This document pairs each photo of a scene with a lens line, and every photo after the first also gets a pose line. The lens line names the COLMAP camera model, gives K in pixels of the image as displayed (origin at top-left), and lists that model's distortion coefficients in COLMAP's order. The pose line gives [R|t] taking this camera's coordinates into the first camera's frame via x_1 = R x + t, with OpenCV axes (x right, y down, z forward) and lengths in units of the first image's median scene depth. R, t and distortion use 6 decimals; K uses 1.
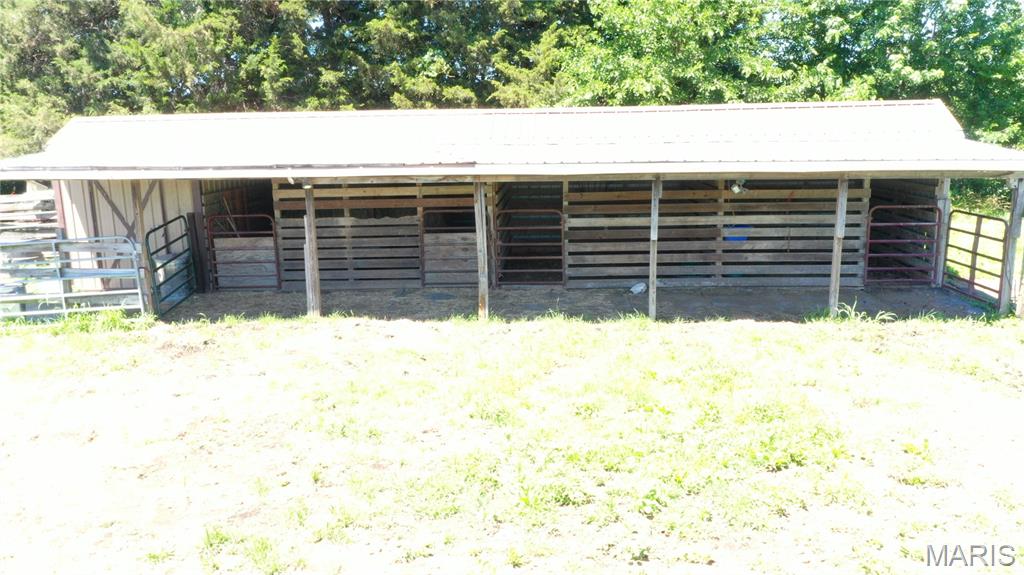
lens RADIAL K [[805.2, 0, 512.0], [0, 805.2, 287.5], [0, 0, 1]] dist [0.007036, 0.001029]
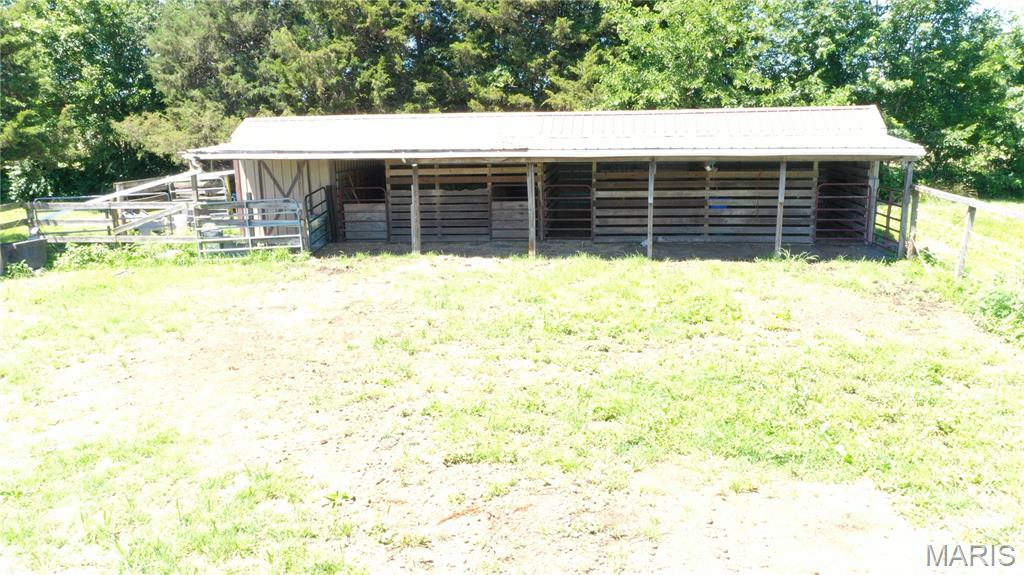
lens RADIAL K [[805.2, 0, 512.0], [0, 805.2, 287.5], [0, 0, 1]] dist [0.007036, 0.001029]
pose [[0.996608, 0.017946, -0.080313, 0.039185], [-0.018052, 0.999837, -0.000587, 0.080578], [0.080290, 0.002035, 0.996769, -0.379629]]
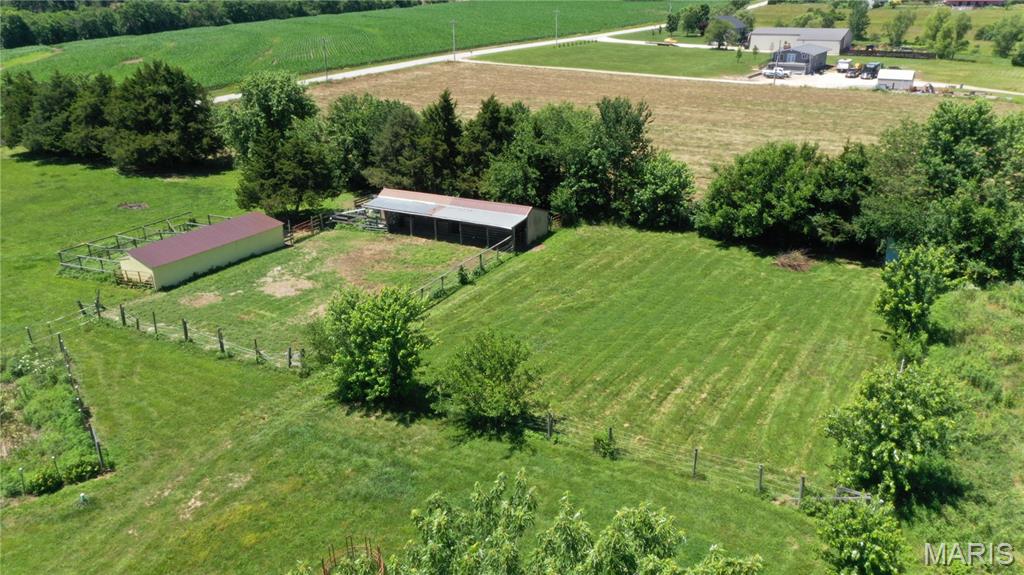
lens RADIAL K [[805.2, 0, 512.0], [0, 805.2, 287.5], [0, 0, 1]] dist [0.007036, 0.001029]
pose [[0.890434, 0.158782, -0.426515, 2.475282], [-0.089351, 0.979917, 0.178264, -0.592666], [0.446255, -0.120623, 0.886739, -3.257058]]
